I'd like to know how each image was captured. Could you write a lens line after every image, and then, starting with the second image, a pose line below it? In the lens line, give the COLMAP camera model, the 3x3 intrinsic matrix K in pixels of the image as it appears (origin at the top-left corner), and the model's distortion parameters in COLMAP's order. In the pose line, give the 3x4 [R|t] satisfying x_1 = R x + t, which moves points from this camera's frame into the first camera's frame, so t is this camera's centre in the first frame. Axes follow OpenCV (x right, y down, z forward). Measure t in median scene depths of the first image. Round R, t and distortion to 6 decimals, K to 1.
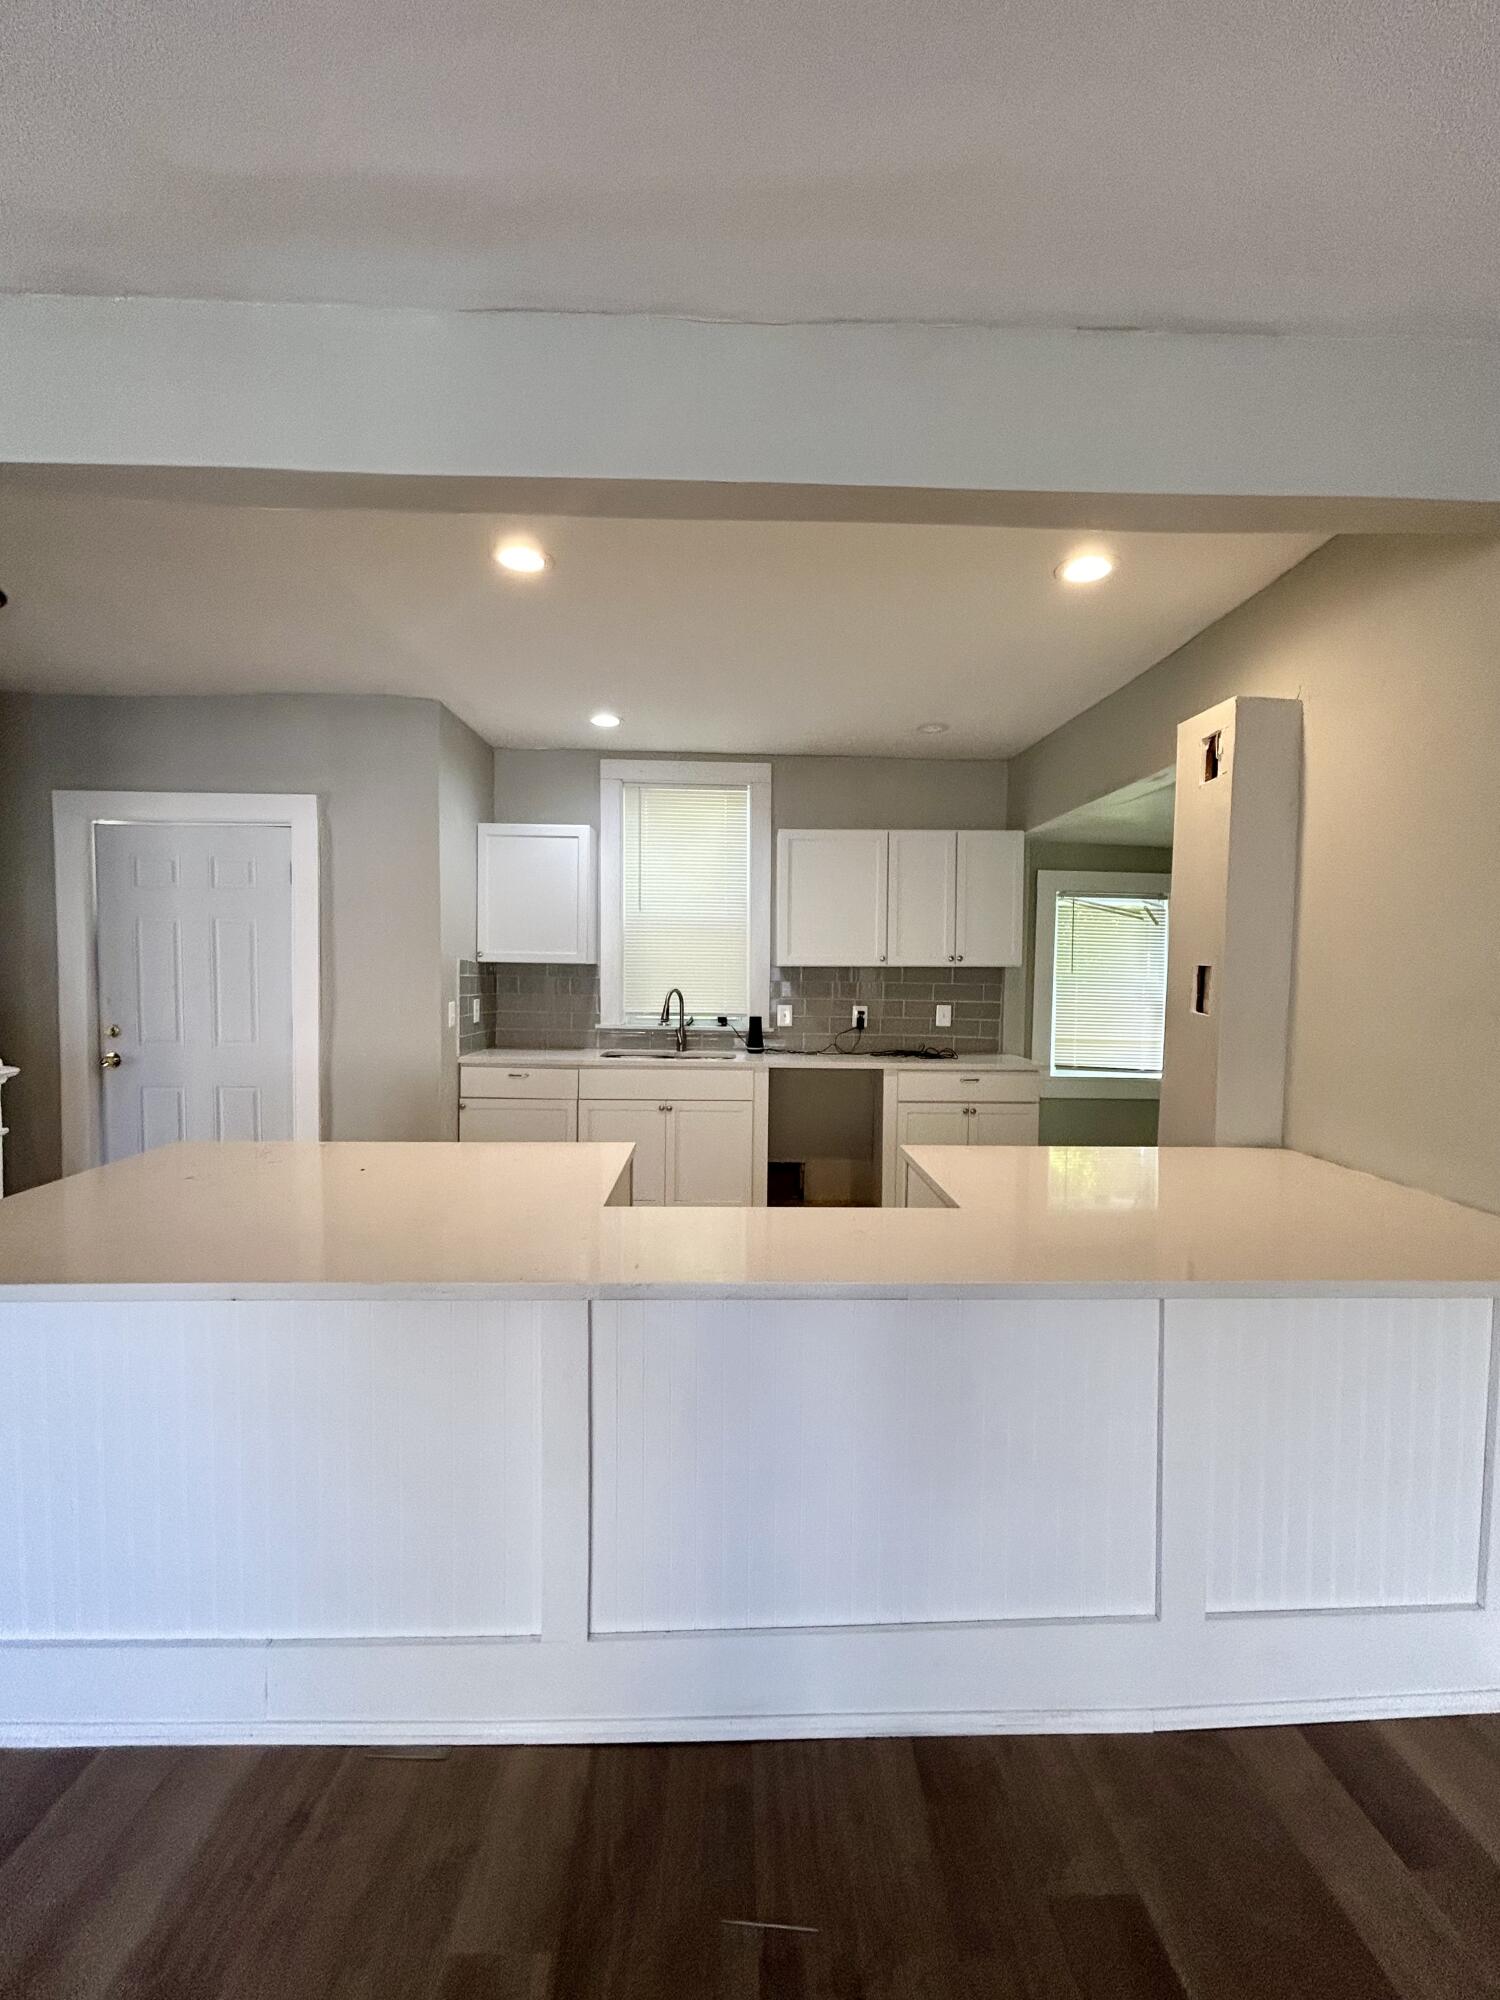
lens RADIAL K [[811.4, 0, 757.8], [0, 811.4, 1001.6], [0, 0, 1]] dist [-0.004686, -0.000484]
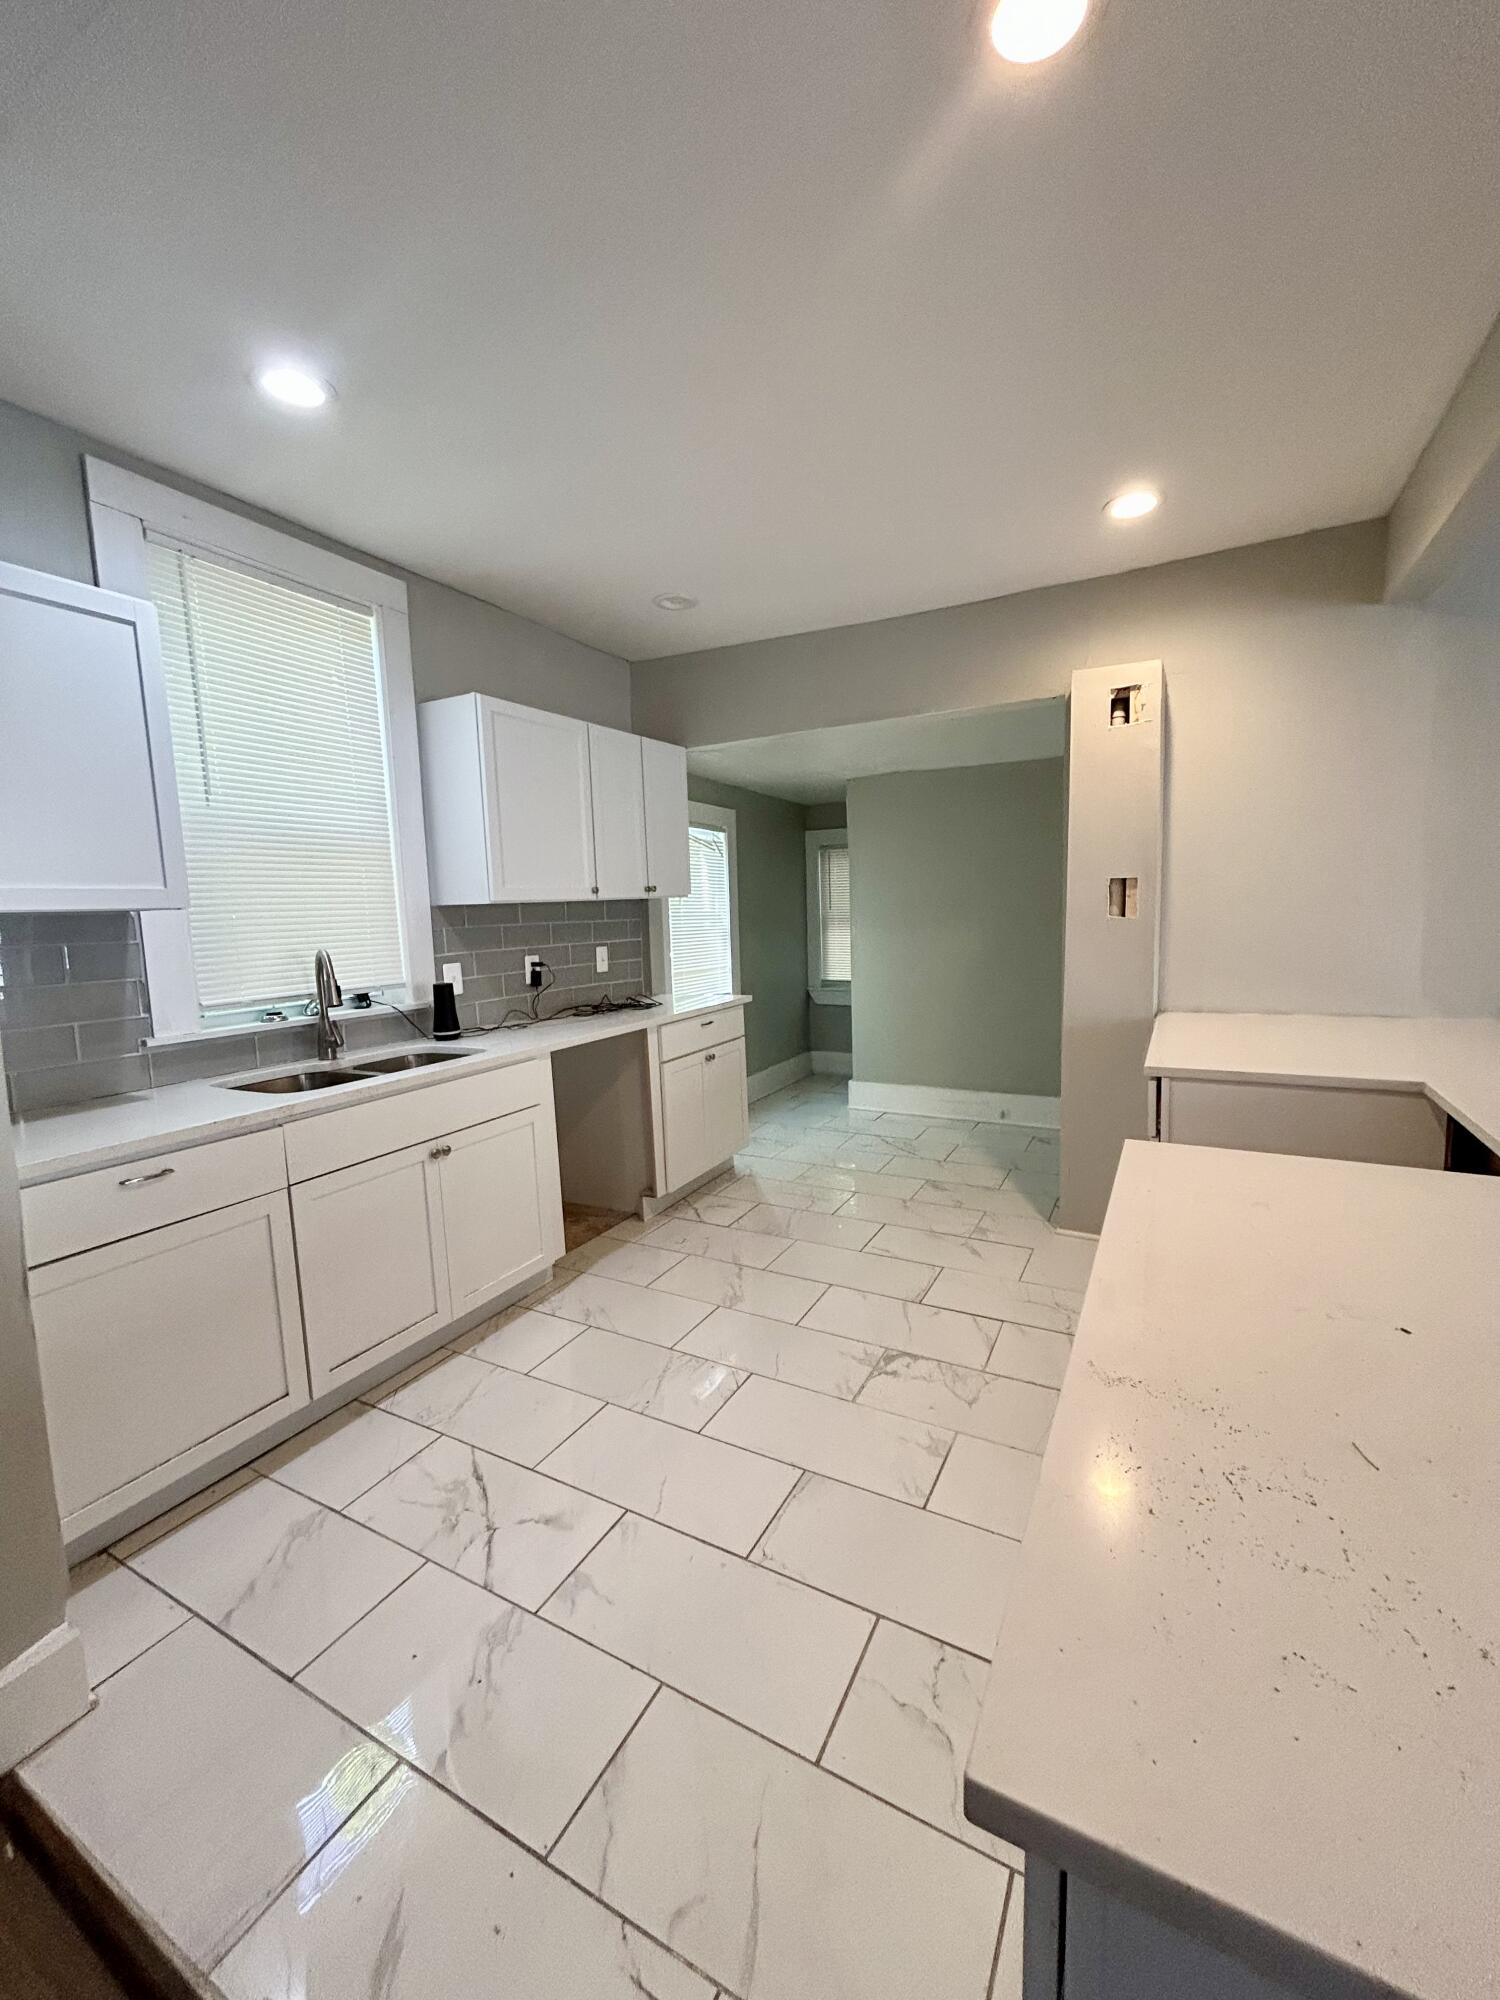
lens RADIAL K [[811.4, 0, 753.0], [0, 811.4, 1000.1], [0, 0, 1]] dist [-0.004686, -0.000484]
pose [[0.499985, -0.130318, 0.856173, -0.424888], [0.077626, 0.991378, 0.105565, -0.017512], [-0.862548, 0.013680, 0.505790, 0.448257]]
